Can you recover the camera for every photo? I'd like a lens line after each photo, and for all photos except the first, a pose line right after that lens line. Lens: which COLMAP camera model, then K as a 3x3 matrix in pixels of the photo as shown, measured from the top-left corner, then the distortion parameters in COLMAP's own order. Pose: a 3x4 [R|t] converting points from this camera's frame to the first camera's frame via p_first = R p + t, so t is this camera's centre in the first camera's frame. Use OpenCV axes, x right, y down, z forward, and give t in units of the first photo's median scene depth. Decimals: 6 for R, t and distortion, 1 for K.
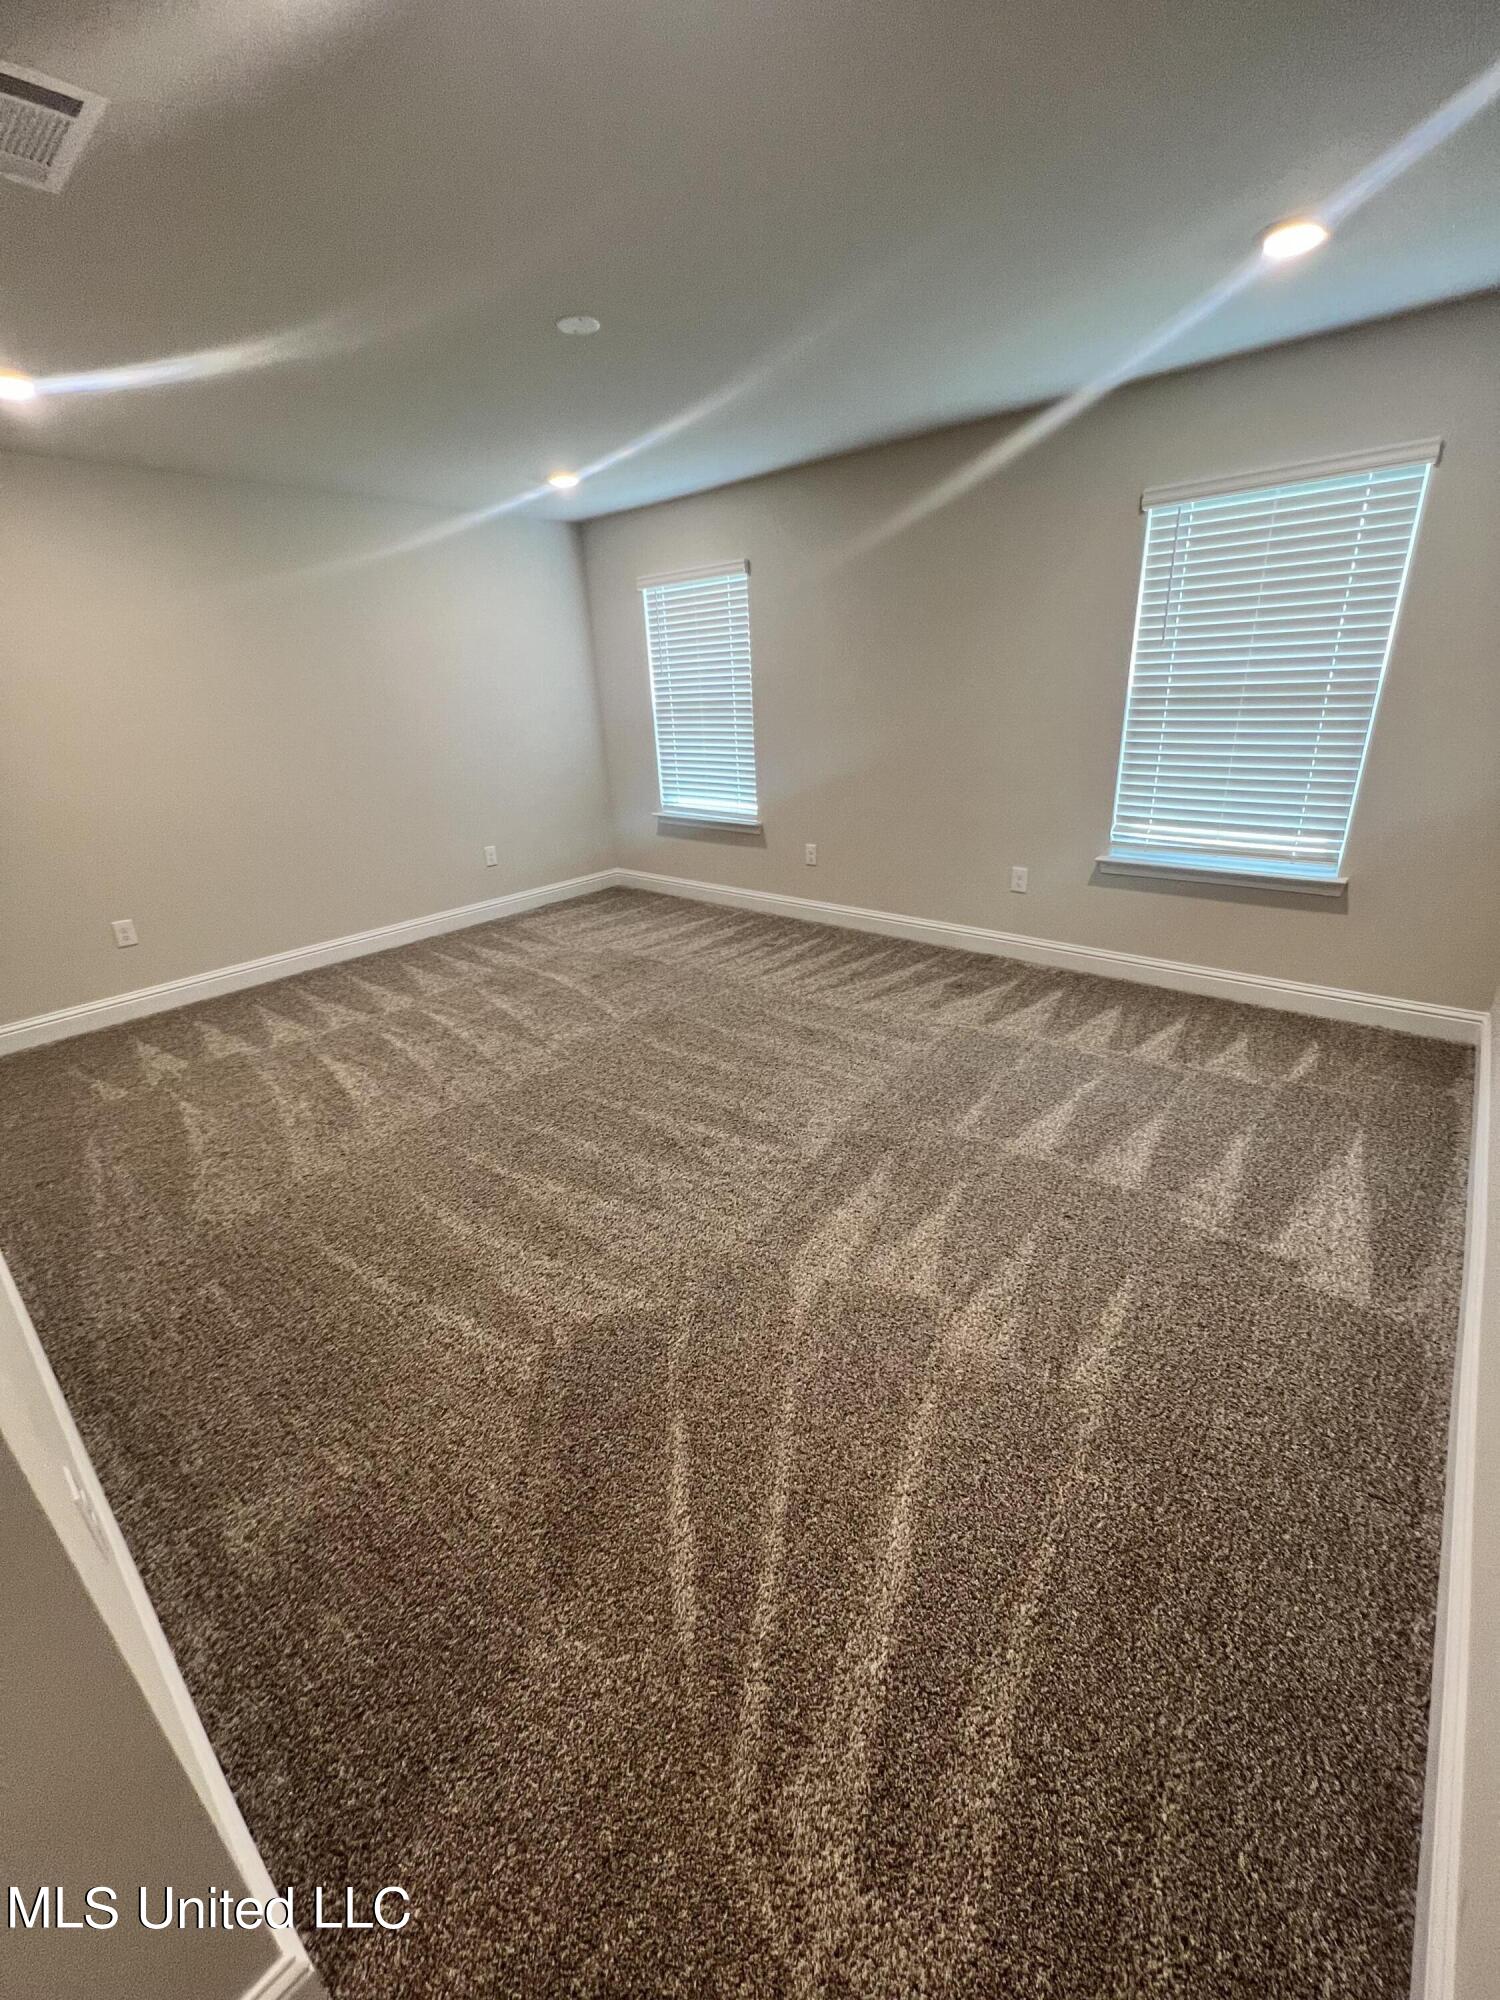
lens RADIAL K [[801.0, 0, 740.9], [0, 801.0, 999.1], [0, 0, 1]] dist [-0.007549, 0.000327]
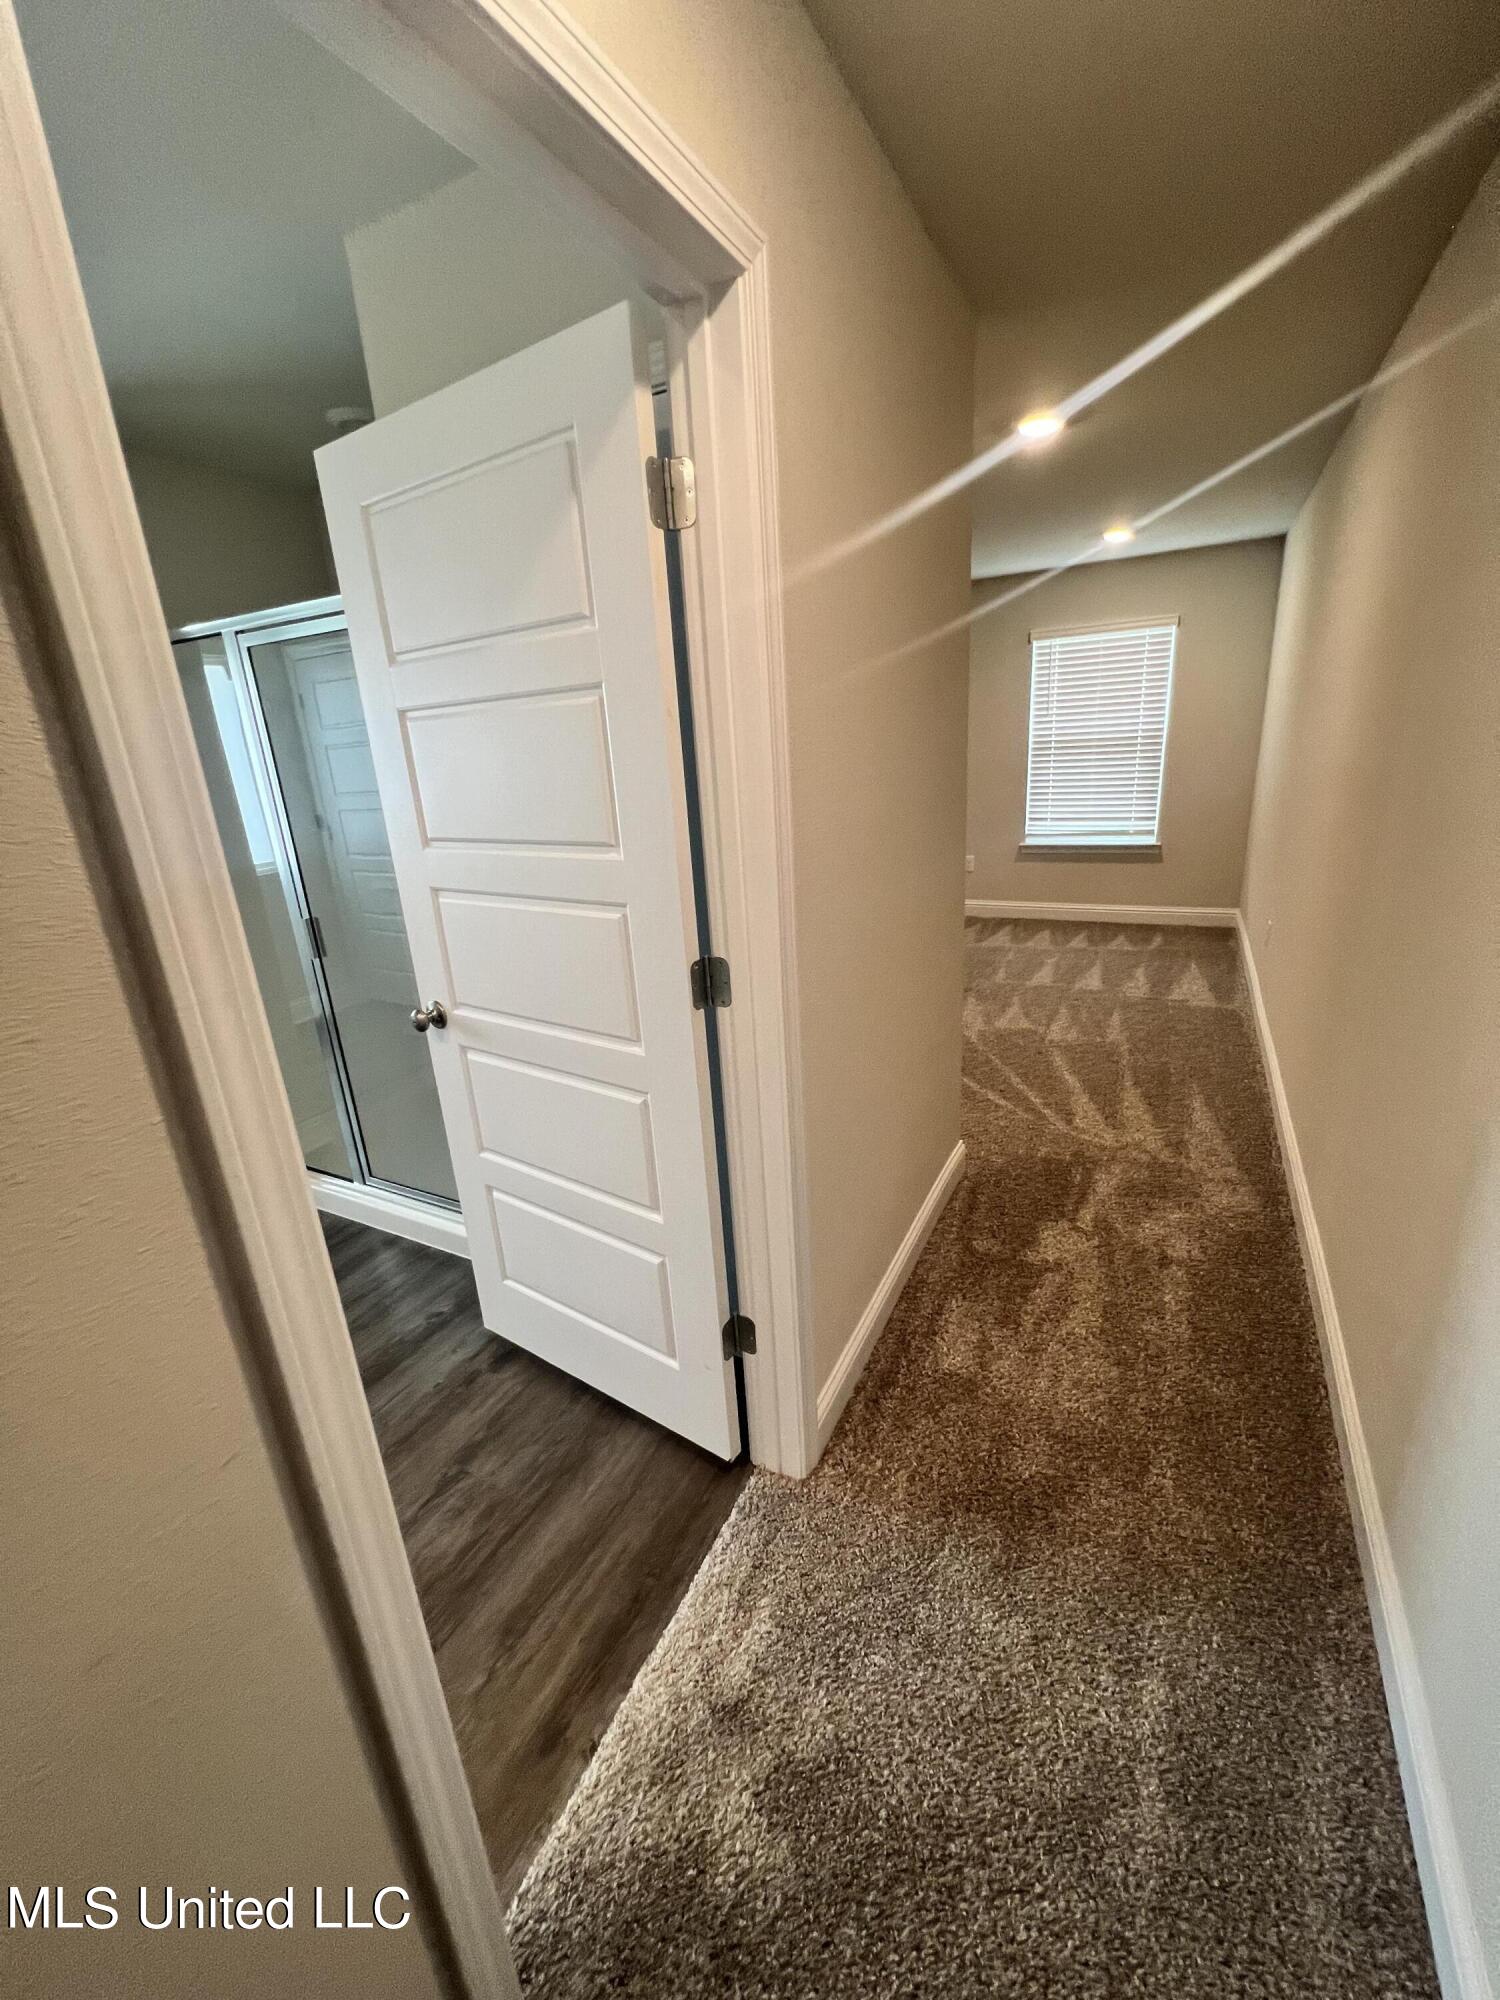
lens RADIAL K [[800.0, 0, 750.9], [0, 800.0, 995.7], [0, 0, 1]] dist [-0.003985, 0.001505]
pose [[0.971444, -0.081450, 0.222851, -0.717004], [0.100196, 0.992202, -0.074134, 0.296417], [-0.215075, 0.094345, 0.972030, -0.655686]]
